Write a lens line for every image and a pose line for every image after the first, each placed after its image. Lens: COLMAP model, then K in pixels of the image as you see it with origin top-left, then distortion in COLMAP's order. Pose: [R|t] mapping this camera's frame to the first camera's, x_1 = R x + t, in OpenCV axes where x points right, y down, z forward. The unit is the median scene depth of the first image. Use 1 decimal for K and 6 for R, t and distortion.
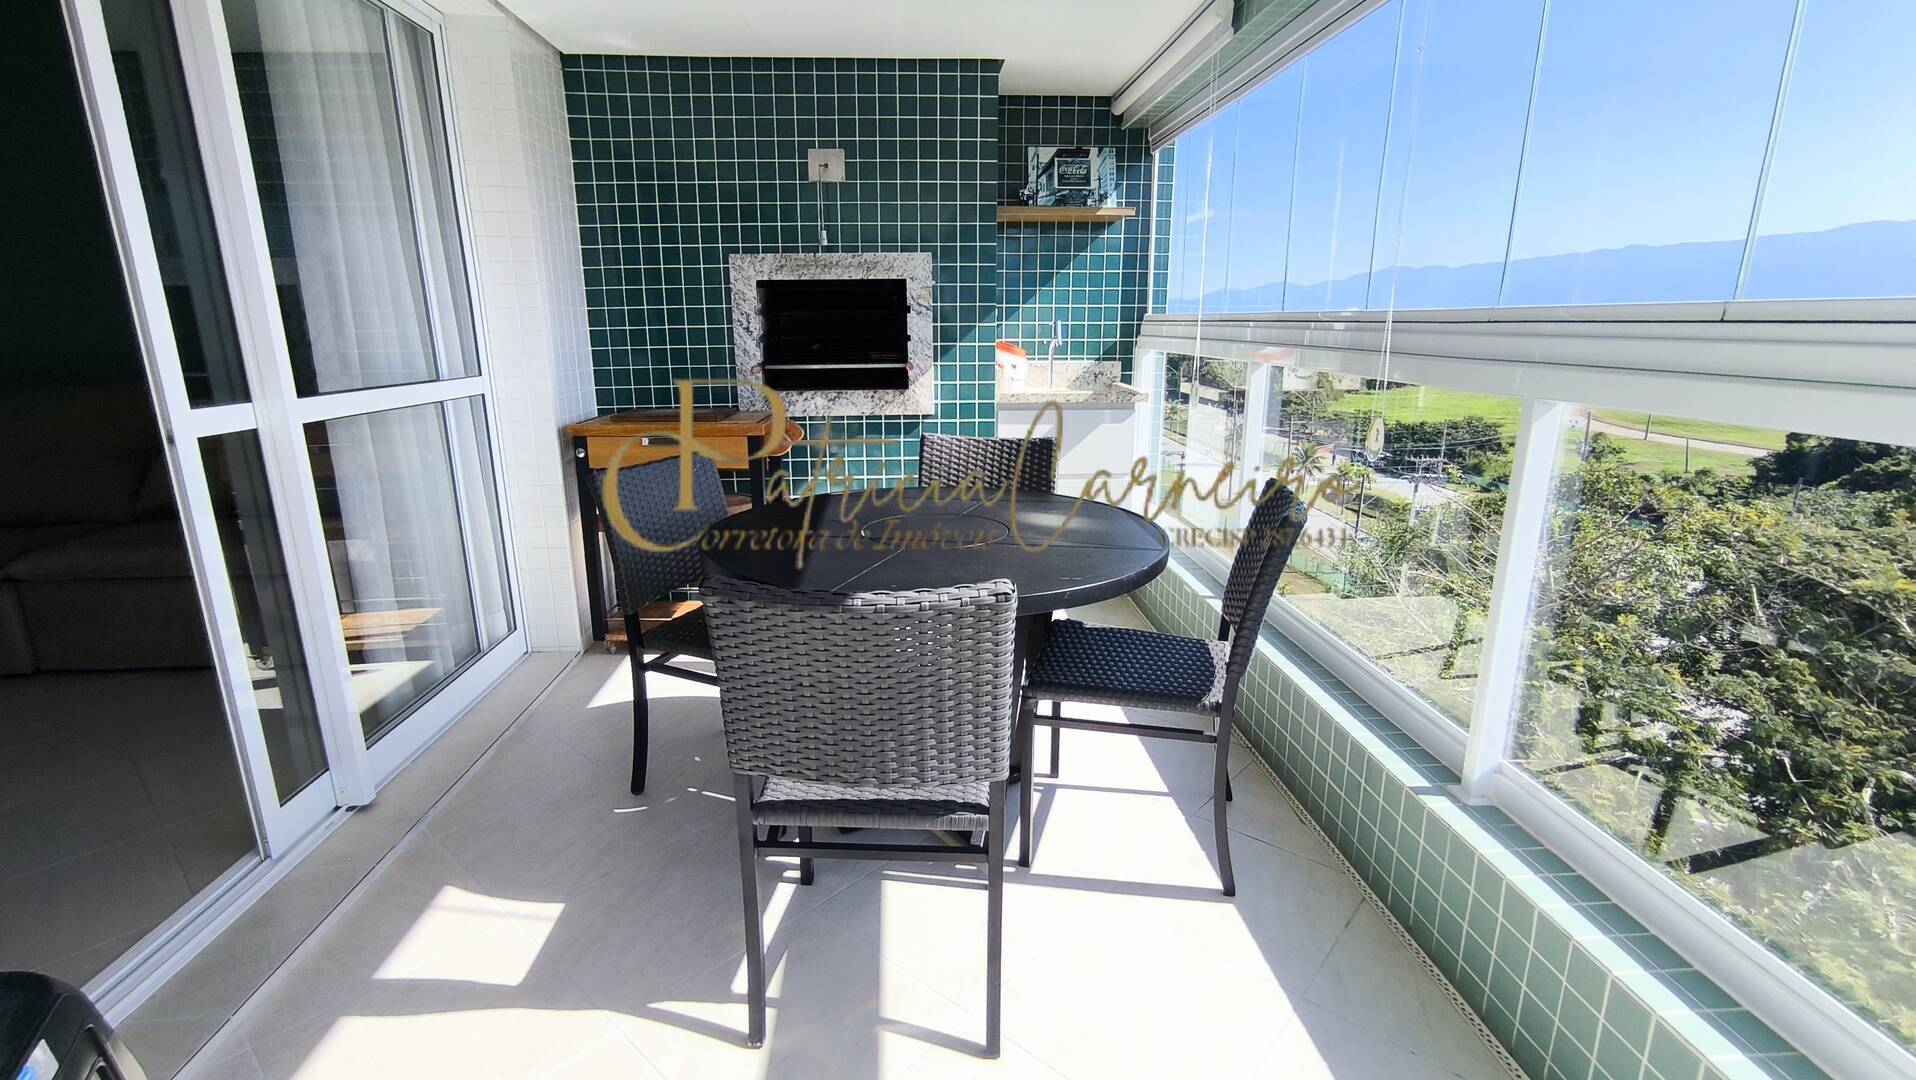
lens RADIAL K [[871.7, 0, 951.9], [0, 871.7, 548.6], [0, 0, 1]] dist [-0.030292, 0.000057]
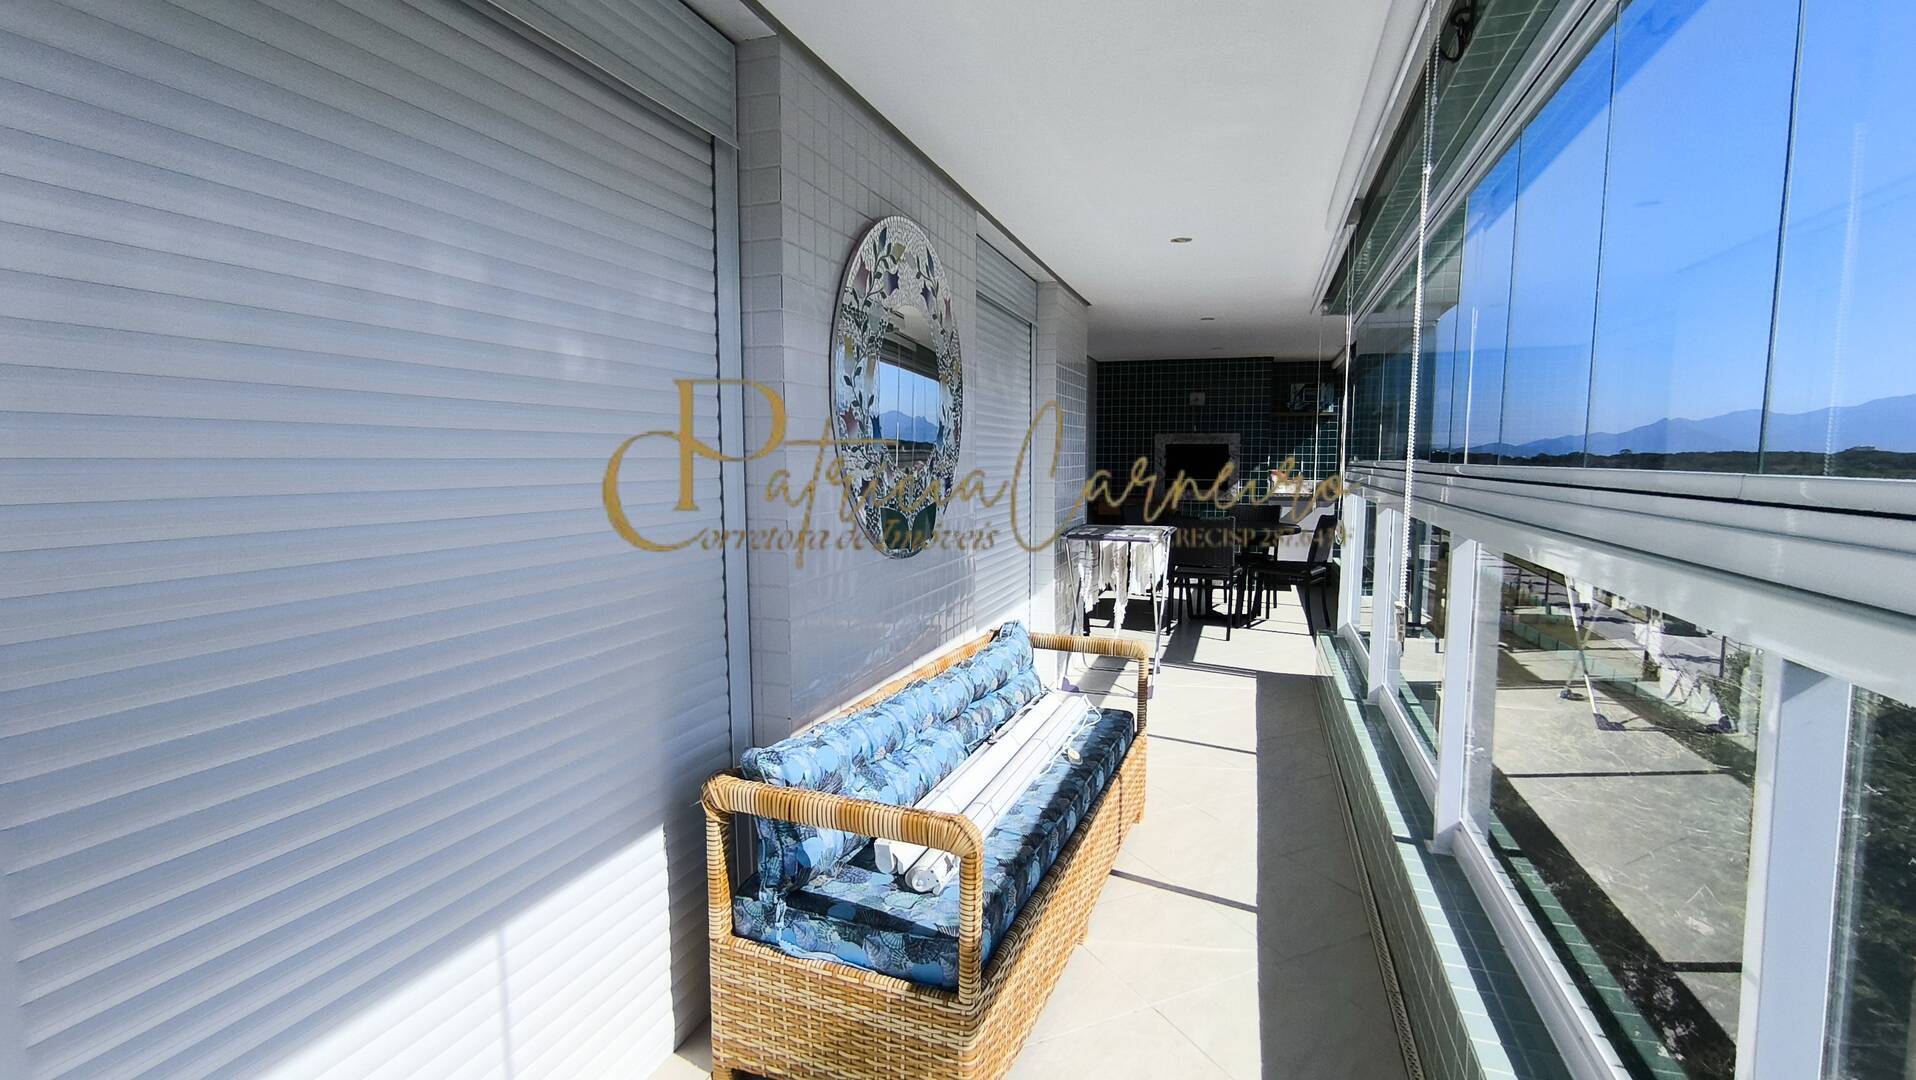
lens RADIAL K [[871.7, 0, 961.6], [0, 871.7, 538.0], [0, 0, 1]] dist [-0.030292, 0.000057]
pose [[0.924715, 0.041209, -0.378422, 0.186190], [-0.101029, 0.985040, -0.139608, 0.358392], [0.367008, 0.167329, 0.915045, -1.434636]]
